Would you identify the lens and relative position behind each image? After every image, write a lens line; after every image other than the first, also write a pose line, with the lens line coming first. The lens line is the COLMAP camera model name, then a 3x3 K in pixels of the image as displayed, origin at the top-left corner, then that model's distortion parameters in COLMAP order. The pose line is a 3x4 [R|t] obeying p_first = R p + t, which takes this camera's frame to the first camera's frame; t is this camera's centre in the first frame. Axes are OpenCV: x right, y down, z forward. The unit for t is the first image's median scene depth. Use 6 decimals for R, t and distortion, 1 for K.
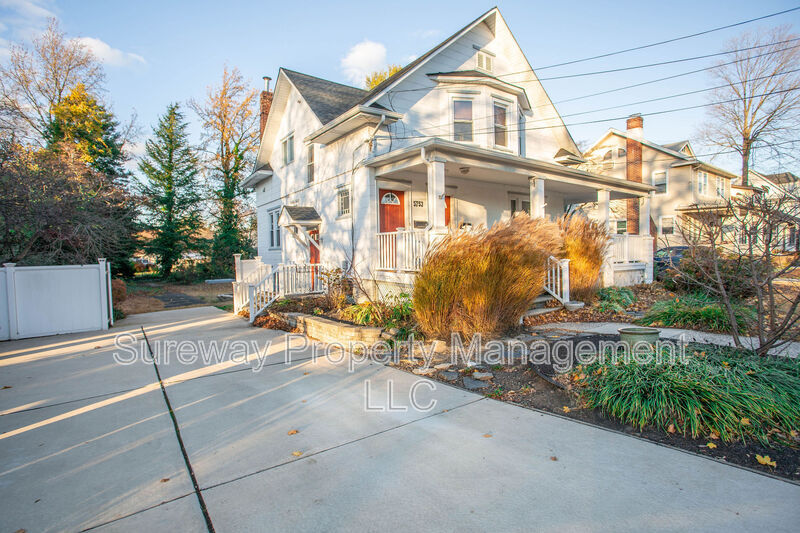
lens RADIAL K [[424.8, 0, 400.0], [0, 424.8, 266.5], [0, 0, 1]] dist [-0.034886, -0.000049]
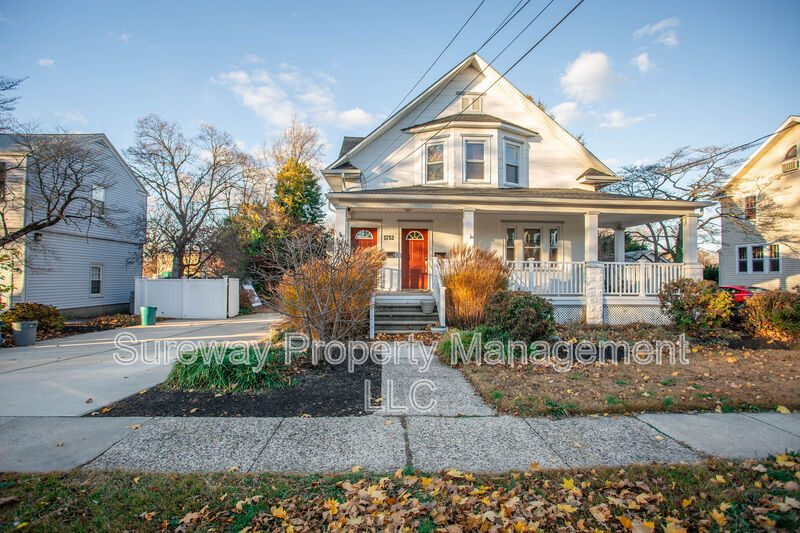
lens RADIAL K [[424.8, 0, 400.0], [0, 424.8, 266.5], [0, 0, 1]] dist [-0.034886, -0.000049]
pose [[0.809500, 0.012187, -0.586994, 0.738329], [-0.040228, 0.998586, -0.034744, -0.023133], [0.585741, 0.051739, 0.808846, 0.038706]]
